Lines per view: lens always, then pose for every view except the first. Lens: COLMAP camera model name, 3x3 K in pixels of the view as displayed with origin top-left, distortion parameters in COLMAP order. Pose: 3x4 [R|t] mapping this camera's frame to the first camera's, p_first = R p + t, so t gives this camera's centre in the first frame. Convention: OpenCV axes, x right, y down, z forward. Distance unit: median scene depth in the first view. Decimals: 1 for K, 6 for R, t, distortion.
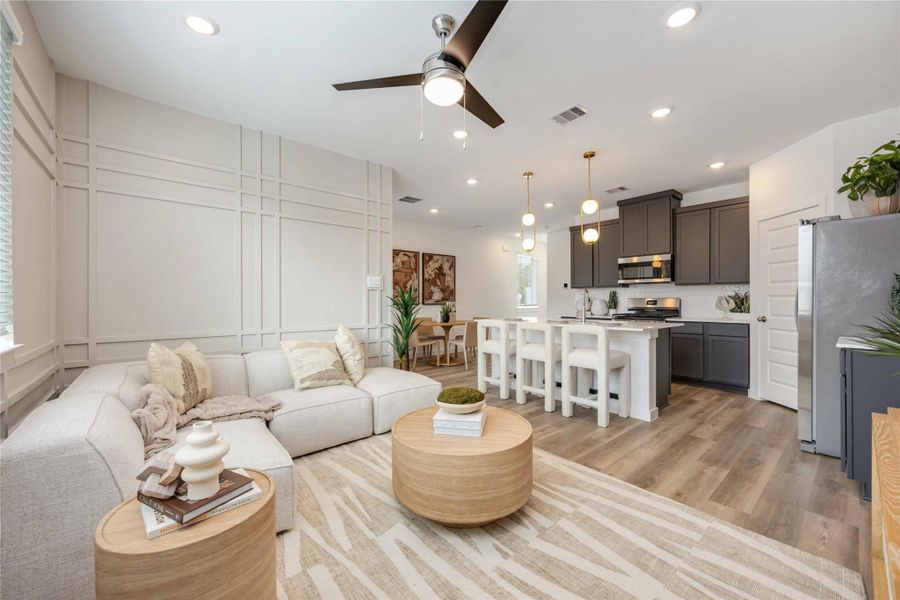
lens RADIAL K [[347.8, 0, 450.0], [0, 347.8, 305.3], [0, 0, 1]] dist [-0.006662, 0.001637]
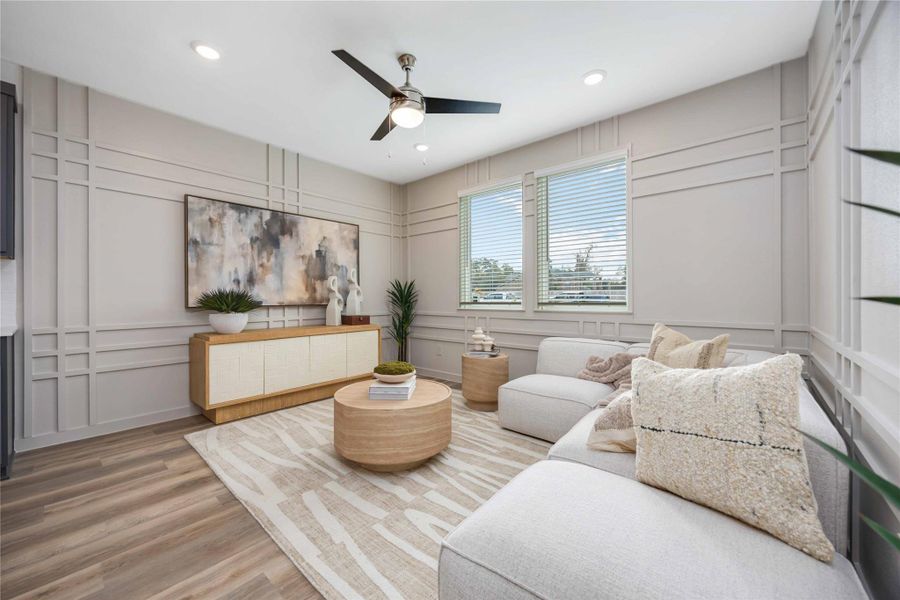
lens RADIAL K [[347.8, 0, 447.4], [0, 347.8, 297.2], [0, 0, 1]] dist [-0.006662, 0.001637]
pose [[-0.989237, 0.005853, -0.146206, 0.008557], [0.003610, 0.999872, 0.015602, -0.000064], [0.146279, 0.014907, -0.989131, 0.738111]]
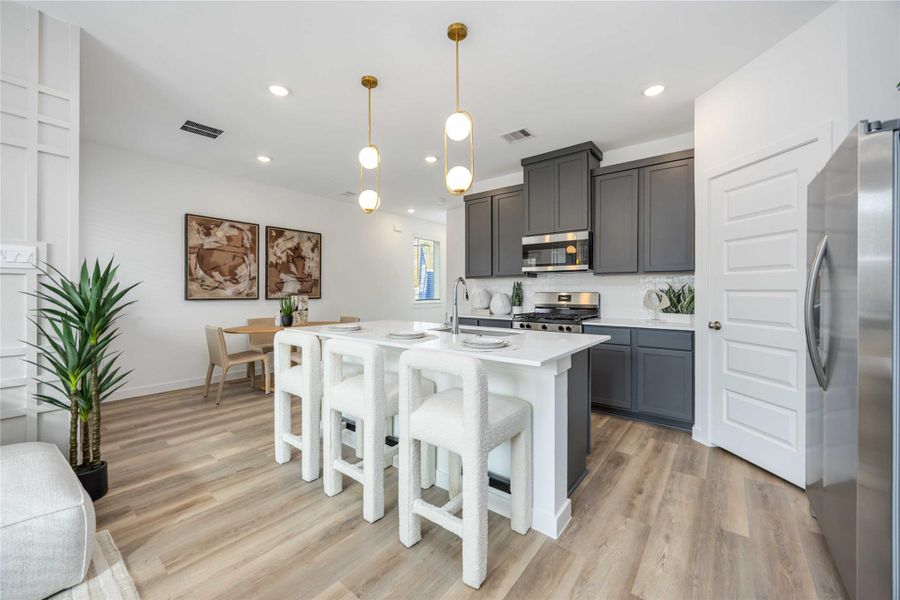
lens RADIAL K [[347.8, 0, 446.9], [0, 347.8, 294.6], [0, 0, 1]] dist [-0.006662, 0.001637]
pose [[0.981769, 0.003474, 0.190045, 0.178099], [-0.002134, 0.999971, -0.007253, -0.009076], [-0.190064, 0.006715, 0.981749, 0.293578]]
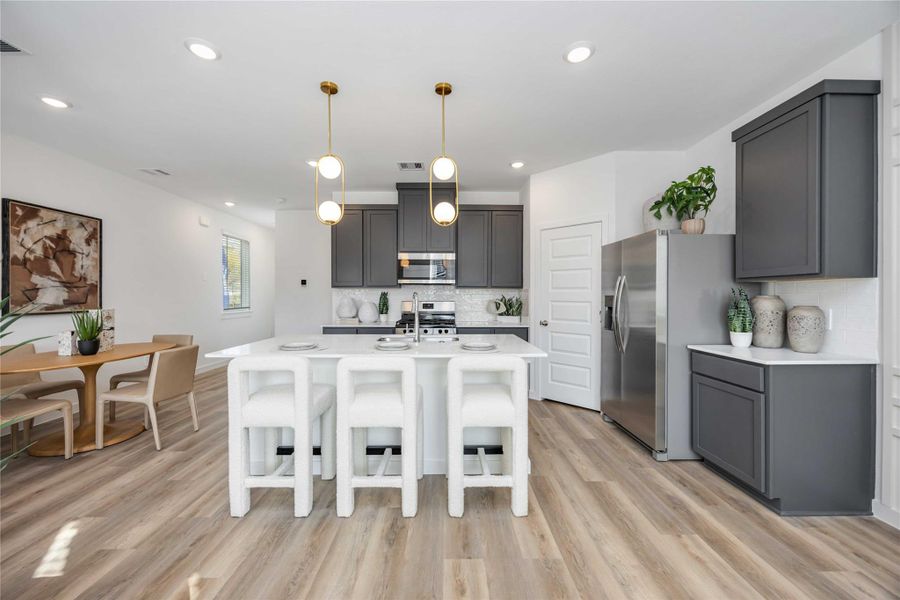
lens RADIAL K [[347.8, 0, 446.4], [0, 347.8, 297.6], [0, 0, 1]] dist [-0.006662, 0.001637]
pose [[0.647115, -0.000654, 0.762392, -0.059799], [0.008372, 0.999945, -0.006248, -0.021975], [-0.762346, 0.010426, 0.647085, 0.358876]]
